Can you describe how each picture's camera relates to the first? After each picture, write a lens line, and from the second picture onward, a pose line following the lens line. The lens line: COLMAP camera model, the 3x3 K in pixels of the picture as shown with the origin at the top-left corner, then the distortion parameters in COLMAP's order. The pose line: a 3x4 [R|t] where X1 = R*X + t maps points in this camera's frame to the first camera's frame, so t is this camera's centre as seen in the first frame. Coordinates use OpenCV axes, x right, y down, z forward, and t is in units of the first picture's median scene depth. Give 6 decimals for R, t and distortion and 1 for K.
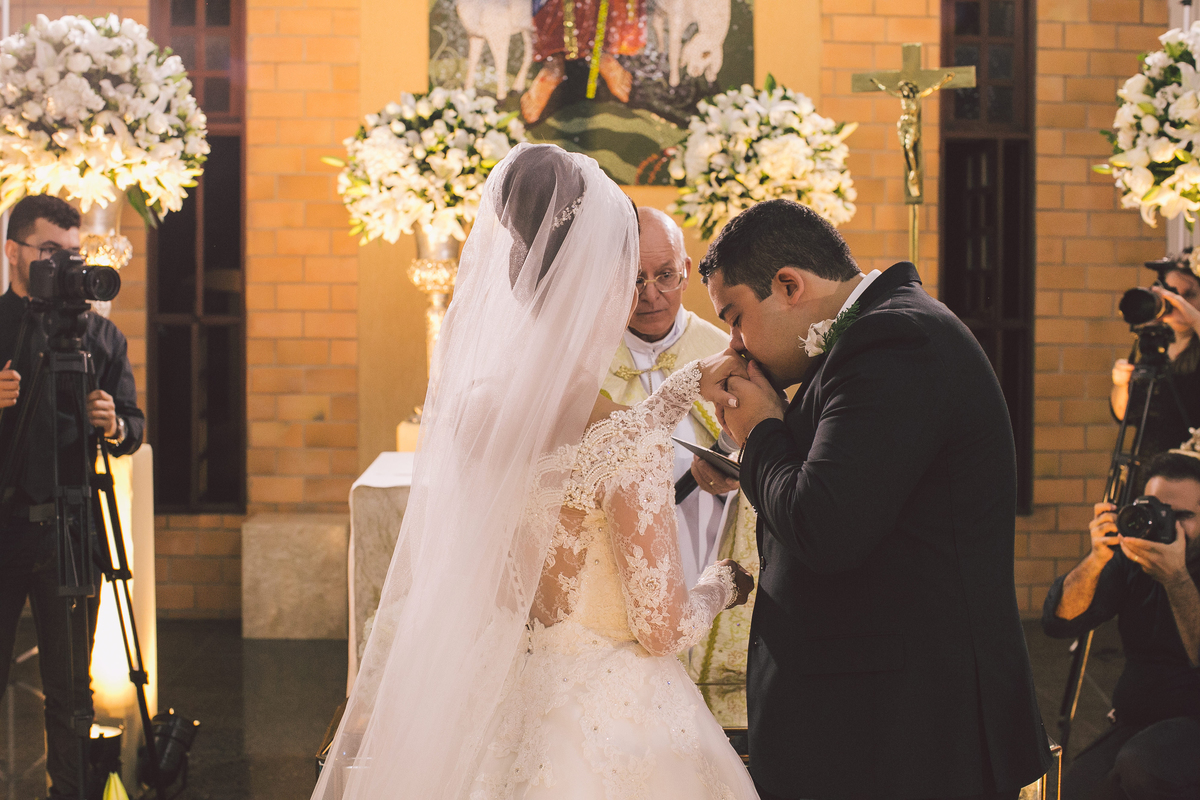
lens RADIAL K [[1736.2, 0, 592.1], [0, 1736.2, 397.6], [0, 0, 1]] dist [-0.110678, 0.000000]
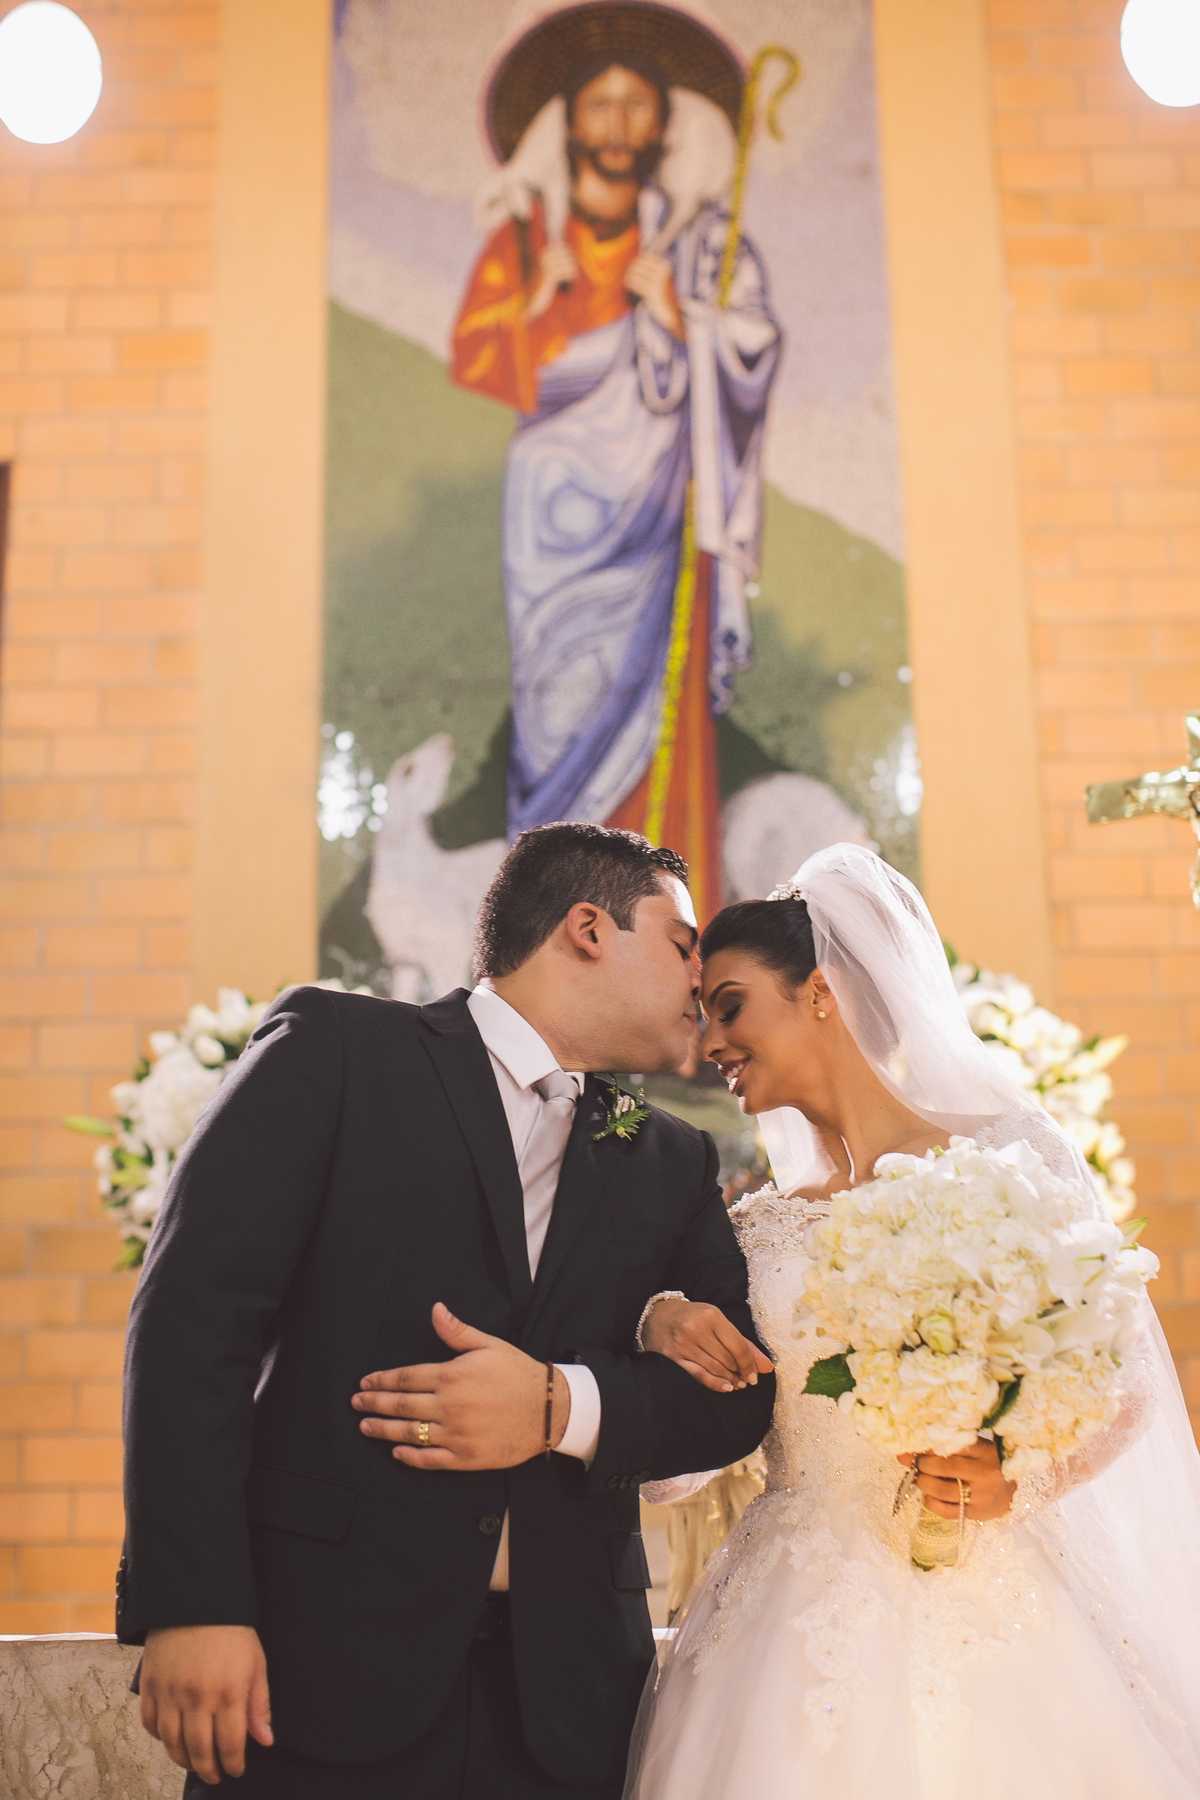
lens RADIAL K [[2762.1, 0, 589.9], [0, 2762.1, 892.7], [0, 0, 1]] dist [-0.110468, 0.000000]
pose [[0.998061, -0.038321, -0.049054, 0.038973], [0.019504, 0.940879, -0.338181, 0.072473], [0.059113, 0.336569, 0.939802, 0.223791]]
